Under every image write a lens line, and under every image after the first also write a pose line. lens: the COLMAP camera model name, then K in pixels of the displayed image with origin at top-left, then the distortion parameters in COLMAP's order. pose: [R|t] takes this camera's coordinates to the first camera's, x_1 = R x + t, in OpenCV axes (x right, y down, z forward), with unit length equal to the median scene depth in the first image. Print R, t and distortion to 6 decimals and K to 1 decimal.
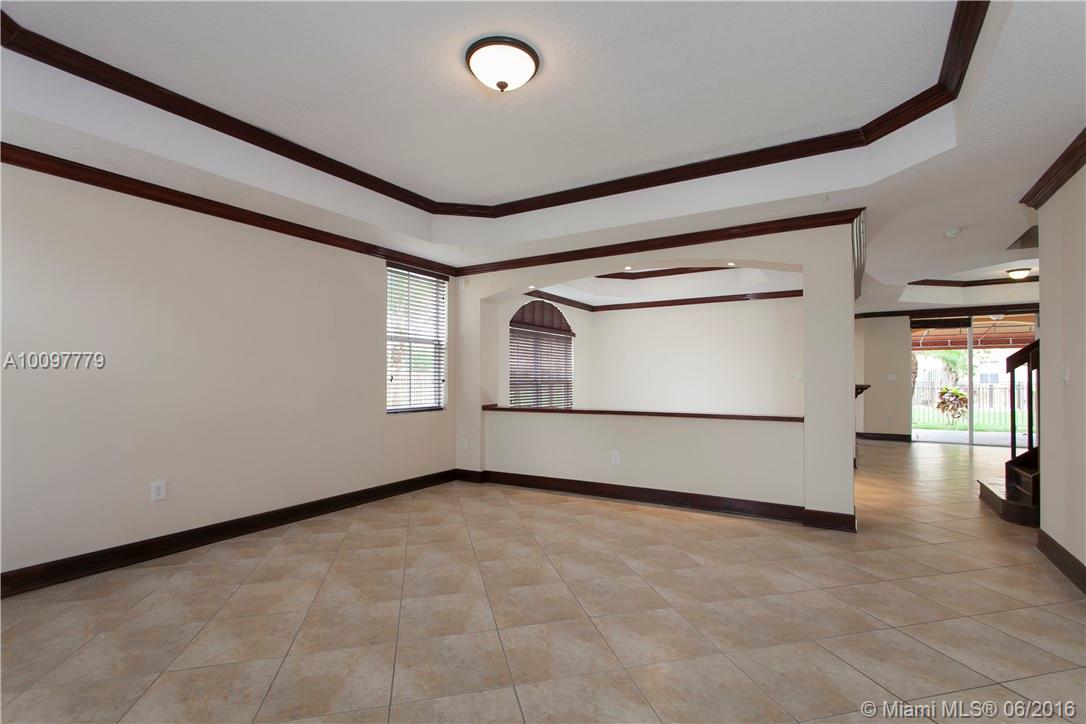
lens RADIAL K [[510.4, 0, 541.7], [0, 510.4, 370.8], [0, 0, 1]] dist [-0.000795, -0.000035]
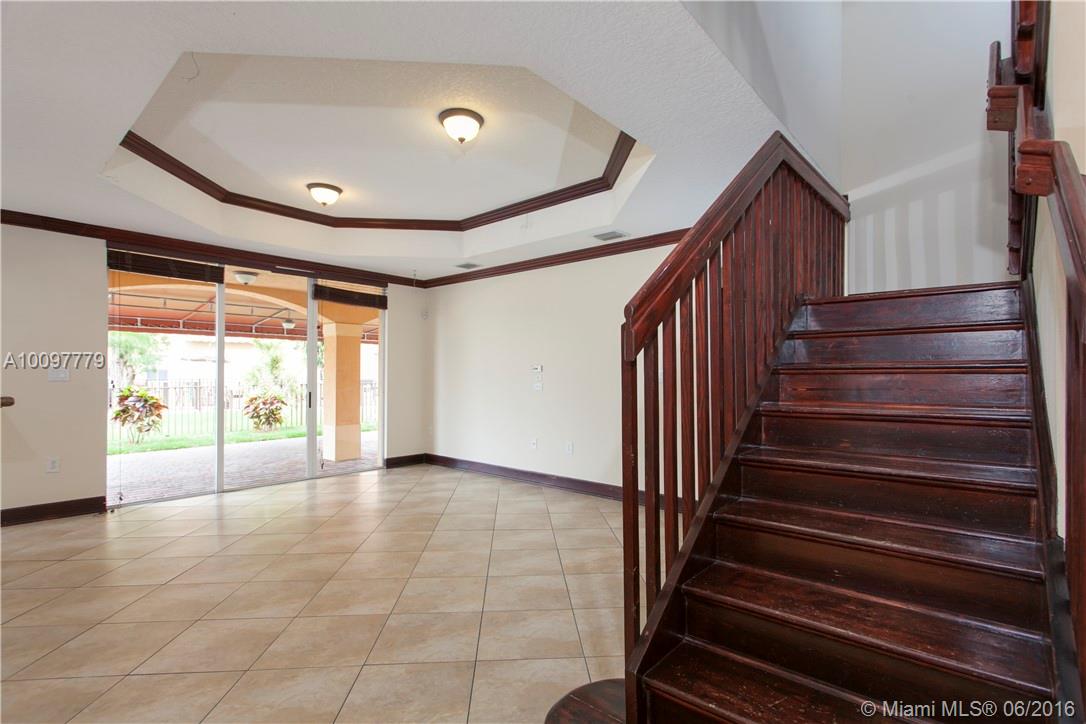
lens RADIAL K [[498.0, 0, 546.0], [0, 498.0, 373.3], [0, 0, 1]] dist [0.001558, 0.000242]
pose [[0.149590, 0.000474, 0.988748, 0.223309], [-0.012201, 0.999925, 0.001366, 0.004889], [-0.988673, -0.012268, 0.149584, 0.358877]]
